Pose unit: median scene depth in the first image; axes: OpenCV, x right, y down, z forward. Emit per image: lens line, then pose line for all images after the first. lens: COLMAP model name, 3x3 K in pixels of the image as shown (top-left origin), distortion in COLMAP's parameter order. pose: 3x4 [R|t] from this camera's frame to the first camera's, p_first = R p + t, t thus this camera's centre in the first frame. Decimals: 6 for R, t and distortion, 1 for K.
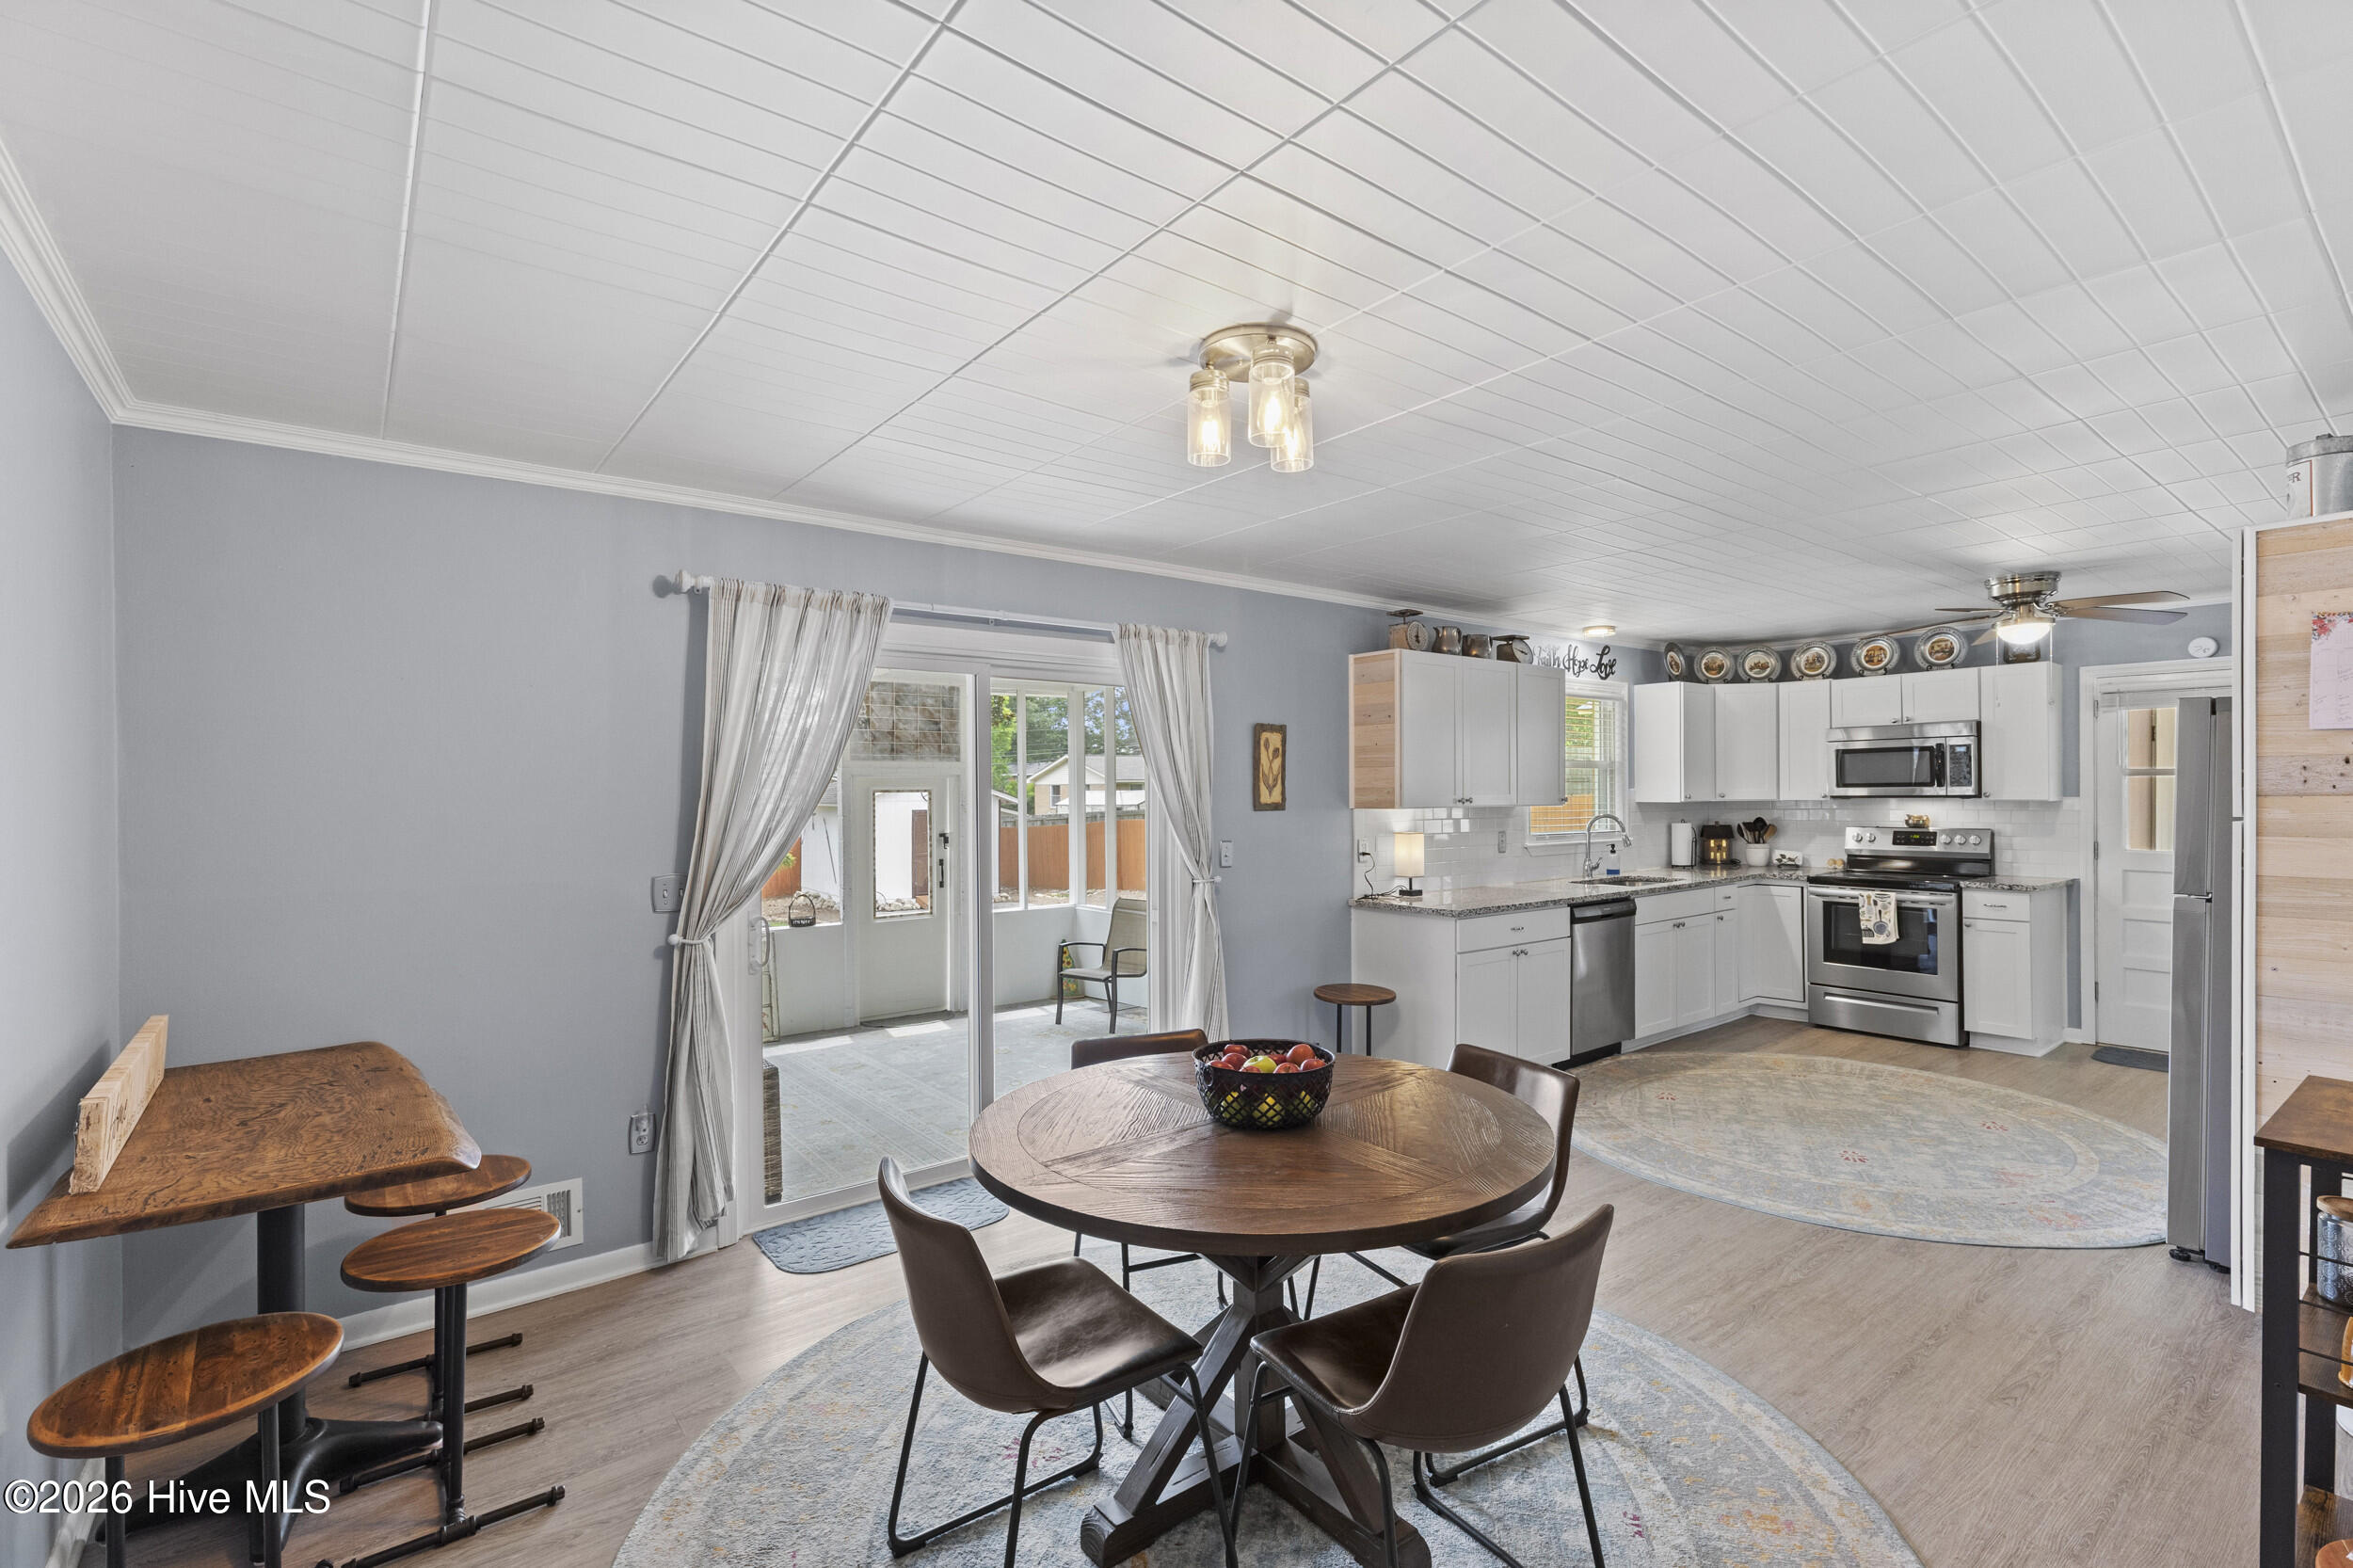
lens RADIAL K [[1063.9, 0, 1176.4], [0, 1063.9, 789.0], [0, 0, 1]] dist [0.009468, 0.000360]
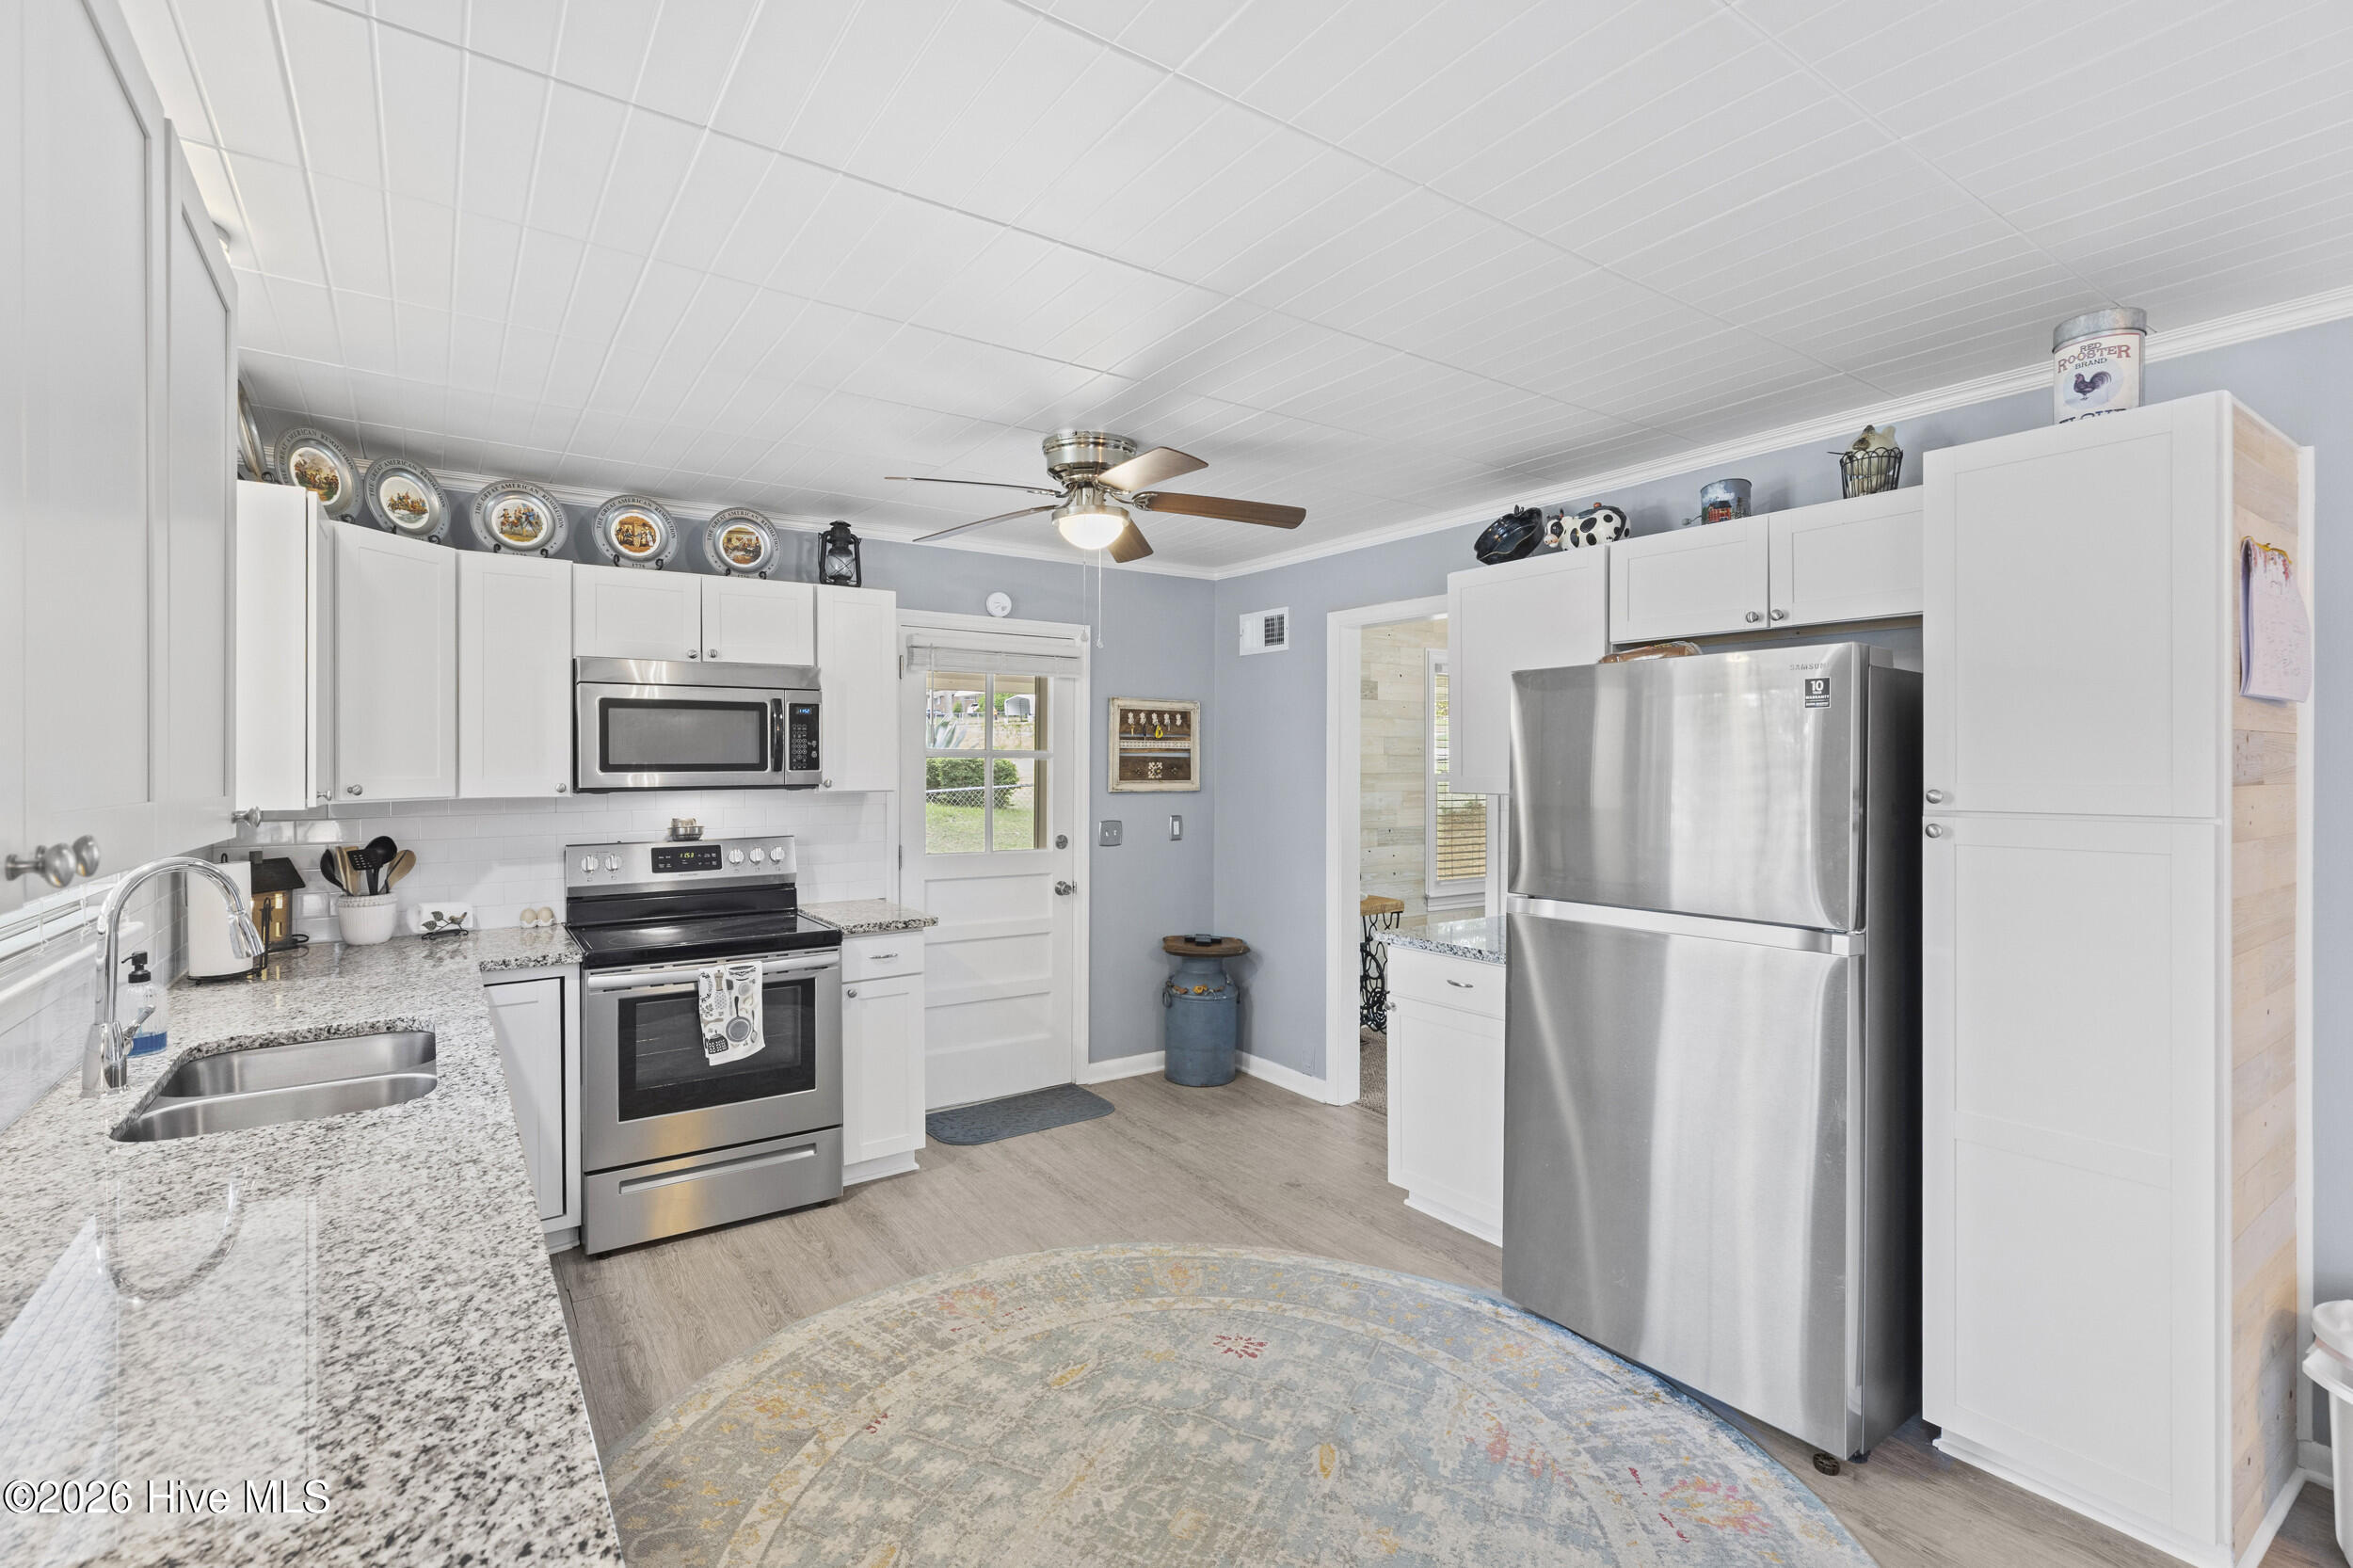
lens RADIAL K [[1063.9, 0, 1169.7], [0, 1063.9, 768.3], [0, 0, 1]] dist [0.009468, 0.000360]
pose [[0.060084, 0.007492, 0.998165, 0.123735], [0.000829, 0.999971, -0.007555, 0.001360], [-0.998193, 0.001281, 0.060076, 0.717210]]
